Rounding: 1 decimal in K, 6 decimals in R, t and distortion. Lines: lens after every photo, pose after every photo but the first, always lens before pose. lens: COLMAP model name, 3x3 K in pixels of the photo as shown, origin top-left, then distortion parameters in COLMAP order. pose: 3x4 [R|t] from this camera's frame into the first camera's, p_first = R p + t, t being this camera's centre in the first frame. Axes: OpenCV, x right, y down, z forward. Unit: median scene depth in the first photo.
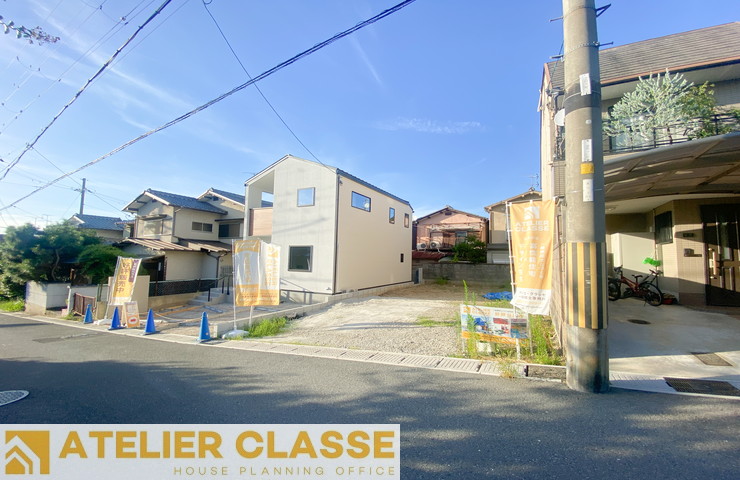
lens RADIAL K [[302.0, 0, 369.8], [0, 302.0, 241.6], [0, 0, 1]] dist [0.010595, -0.015214]
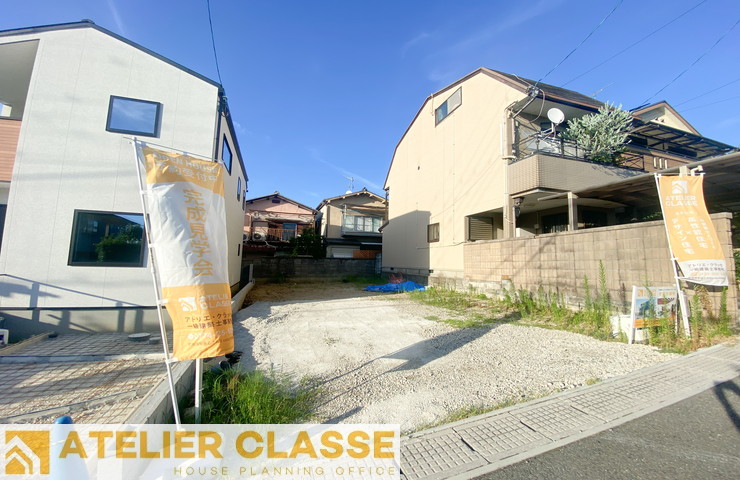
lens RADIAL K [[302.0, 0, 370.6], [0, 302.0, 233.8], [0, 0, 1]] dist [0.010595, -0.015214]
pose [[0.680790, 0.068059, 0.729310, -0.319651], [-0.045755, 0.997681, -0.050393, 0.056677], [-0.731049, 0.000937, 0.682325, 0.395915]]
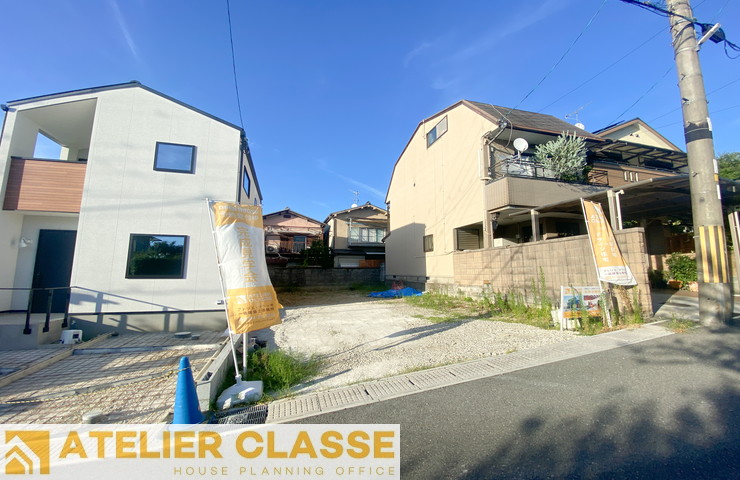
lens RADIAL K [[302.0, 0, 370.7], [0, 302.0, 233.9], [0, 0, 1]] dist [0.010595, -0.015214]
pose [[0.703902, 0.072003, 0.706638, -0.384926], [-0.025067, 0.996747, -0.076594, 0.049497], [-0.709855, 0.036201, 0.703417, 0.296284]]
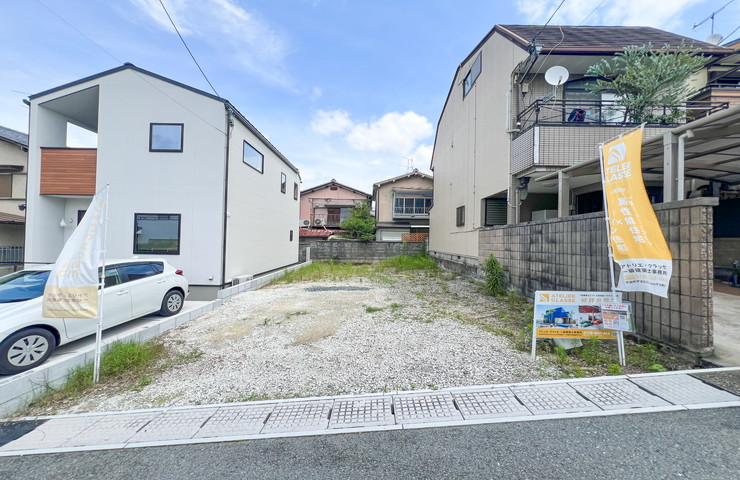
lens RADIAL K [[300.4, 0, 369.7], [0, 300.4, 237.9], [0, 0, 1]] dist [0.001965, -0.000059]
pose [[0.879046, 0.000179, 0.476736, -0.146922], [-0.025486, 0.998588, 0.046617, 0.024046], [-0.476055, -0.053129, 0.877809, 0.239892]]
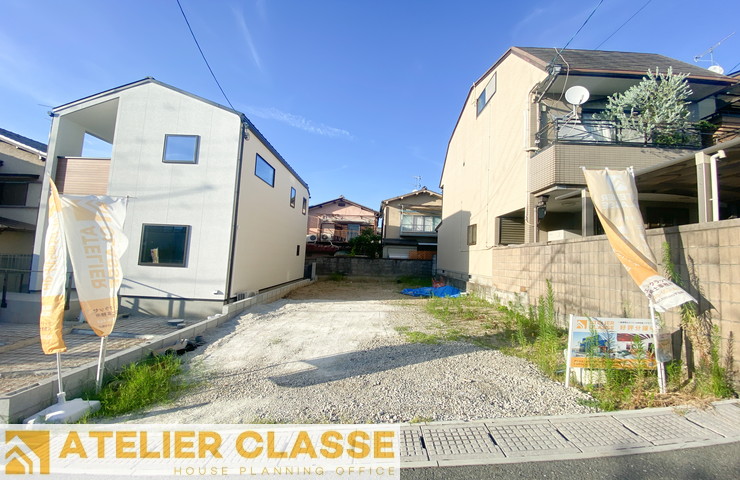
lens RADIAL K [[302.0, 0, 371.9], [0, 302.0, 236.3], [0, 0, 1]] dist [0.010595, -0.015214]
pose [[0.880499, 0.050760, 0.471322, -0.158377], [-0.048832, 0.998674, -0.016330, 0.028171], [-0.471525, -0.008637, 0.881810, 0.259810]]
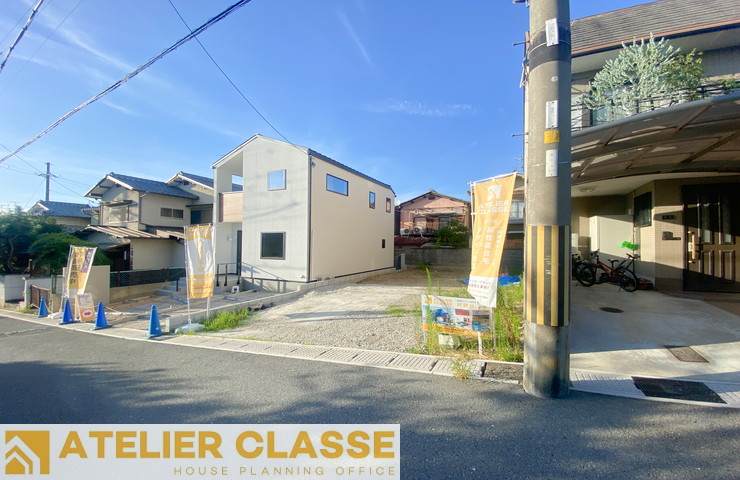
lens RADIAL K [[302.0, 0, 370.1], [0, 302.0, 245.4], [0, 0, 1]] dist [0.010595, -0.015214]
pose [[0.999379, -0.010618, 0.033604, 0.047158], [0.008579, 0.998146, 0.060252, 0.000867], [-0.034182, -0.059927, 0.997617, 0.041719]]
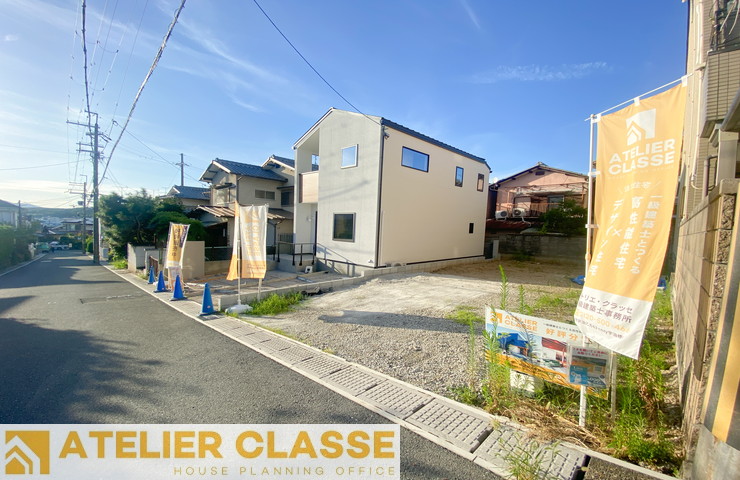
lens RADIAL K [[302.0, 0, 367.6], [0, 302.0, 251.4], [0, 0, 1]] dist [0.010595, -0.015214]
pose [[0.959402, 0.035493, -0.279800, 0.099073], [0.002058, 0.991142, 0.132788, 0.009841], [0.282035, -0.127973, 0.950831, 0.161035]]
